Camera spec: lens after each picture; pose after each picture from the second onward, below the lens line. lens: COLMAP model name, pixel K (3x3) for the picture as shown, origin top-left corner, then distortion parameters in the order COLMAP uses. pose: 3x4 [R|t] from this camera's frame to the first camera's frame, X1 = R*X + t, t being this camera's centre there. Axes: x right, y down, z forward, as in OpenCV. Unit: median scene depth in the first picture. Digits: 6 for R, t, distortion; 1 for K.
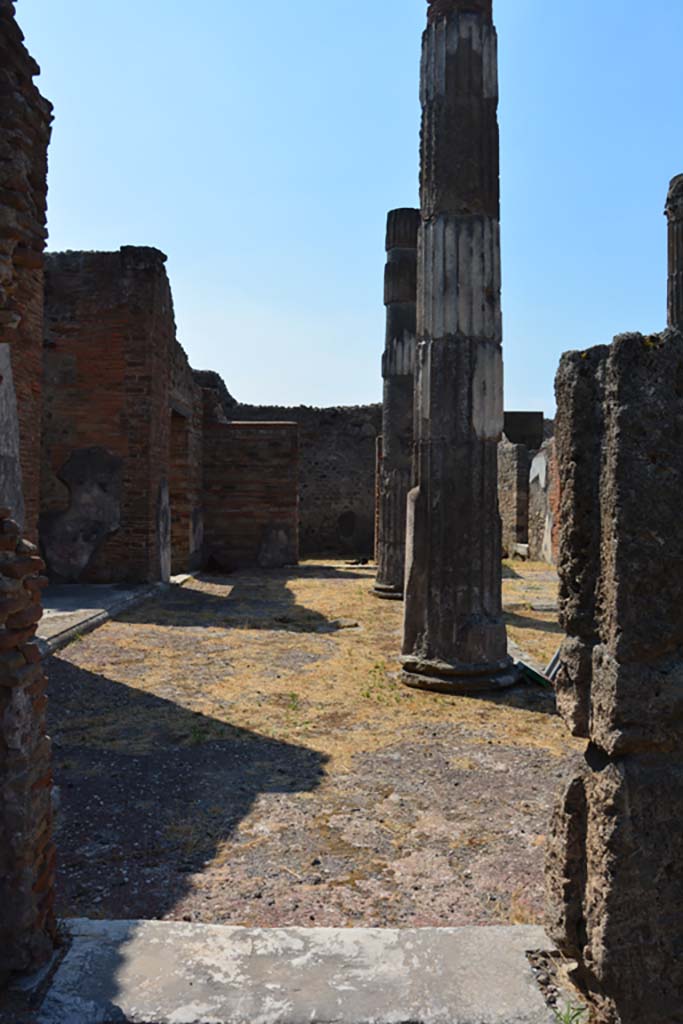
lens RADIAL K [[813.9, 0, 341.5], [0, 813.9, 512.0], [0, 0, 1]] dist [-0.156275, 0.124324]
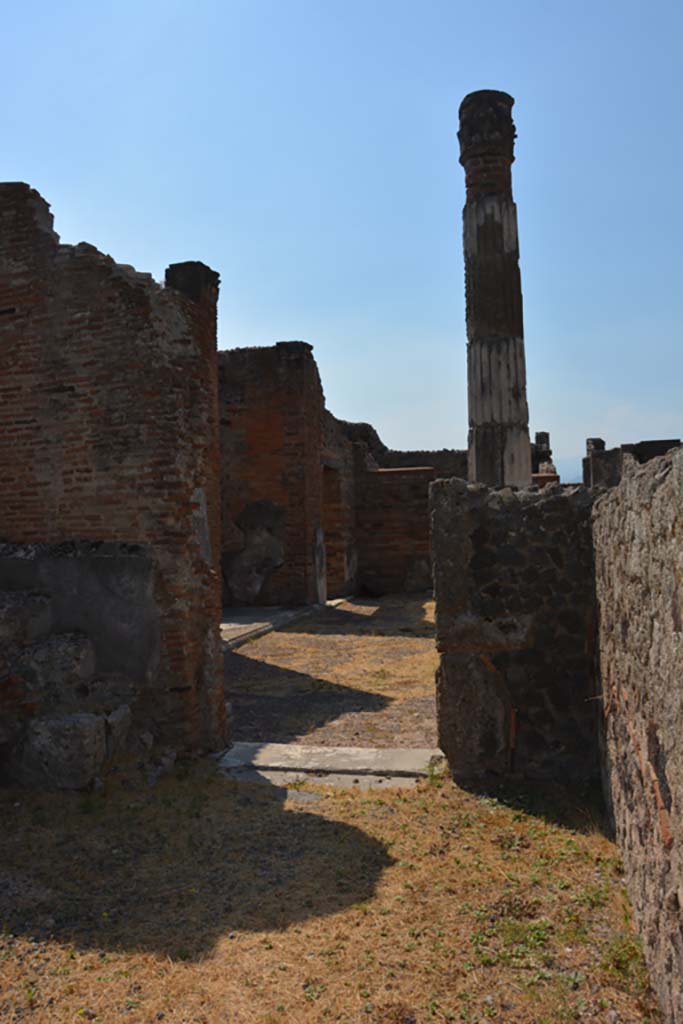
lens RADIAL K [[813.9, 0, 341.5], [0, 813.9, 512.0], [0, 0, 1]] dist [-0.156275, 0.124324]
pose [[0.975249, -0.040457, -0.217376, 0.411980], [0.032513, 0.998671, -0.040001, -0.023609], [0.218705, 0.031943, 0.975268, -1.022576]]
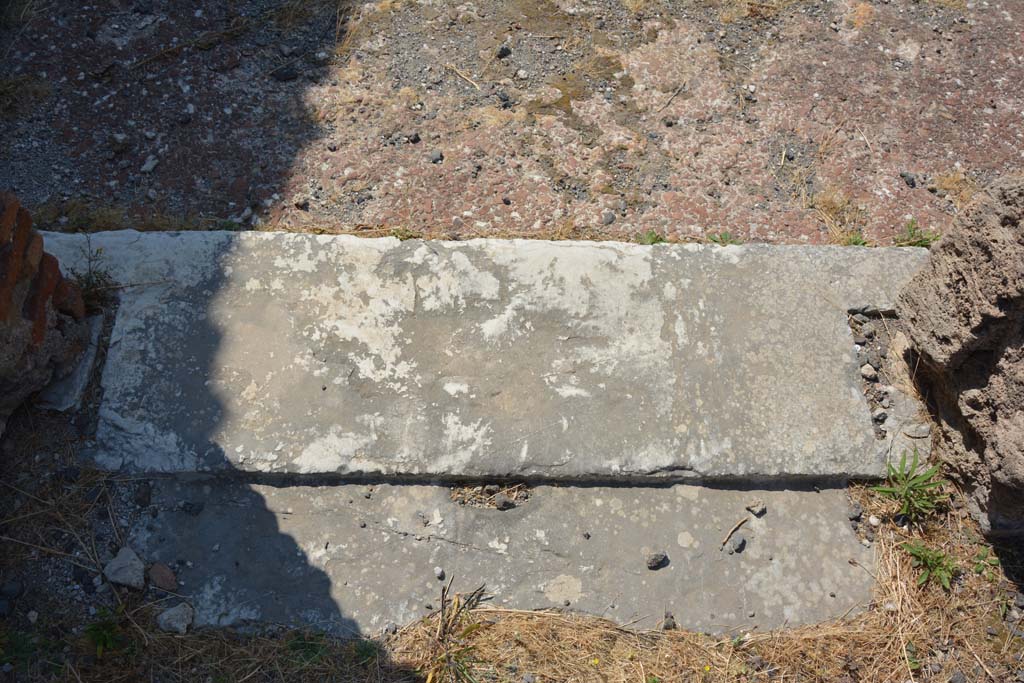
lens RADIAL K [[813.9, 0, 512.0], [0, 813.9, 341.5], [0, 0, 1]] dist [-0.156275, 0.124324]
pose [[0.998822, 0.006852, 0.048039, -0.057531], [-0.045453, 0.478764, 0.876766, 0.014754], [-0.016992, -0.877917, 0.478512, 0.554770]]
